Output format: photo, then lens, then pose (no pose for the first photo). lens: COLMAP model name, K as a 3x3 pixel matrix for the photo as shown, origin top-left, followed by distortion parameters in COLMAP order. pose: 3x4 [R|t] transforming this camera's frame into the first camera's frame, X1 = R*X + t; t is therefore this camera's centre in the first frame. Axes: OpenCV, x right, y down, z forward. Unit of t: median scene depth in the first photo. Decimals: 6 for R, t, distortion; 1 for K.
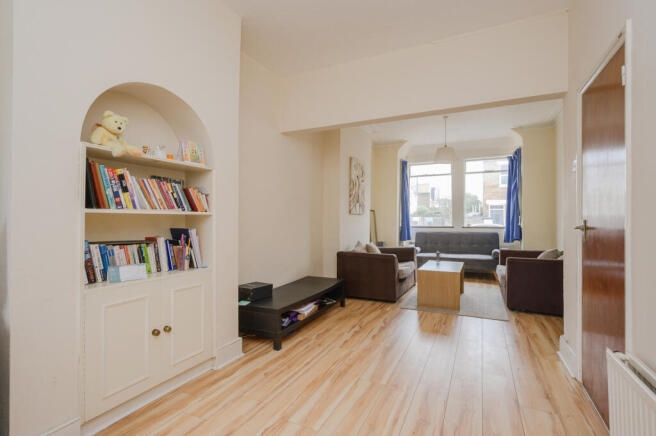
lens RADIAL K [[316.5, 0, 328.0], [0, 316.5, 218.0], [0, 0, 1]] dist [0.049766, -0.000048]
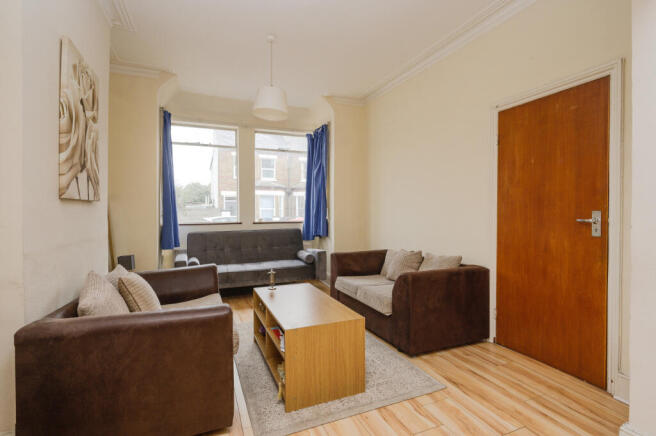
lens RADIAL K [[316.5, 0, 328.0], [0, 316.5, 218.0], [0, 0, 1]] dist [0.049766, -0.000048]
pose [[0.662710, -0.017357, 0.748675, -0.006614], [-0.001653, 0.999695, 0.024639, -0.000123], [-0.748875, -0.017566, 0.662479, 0.403923]]
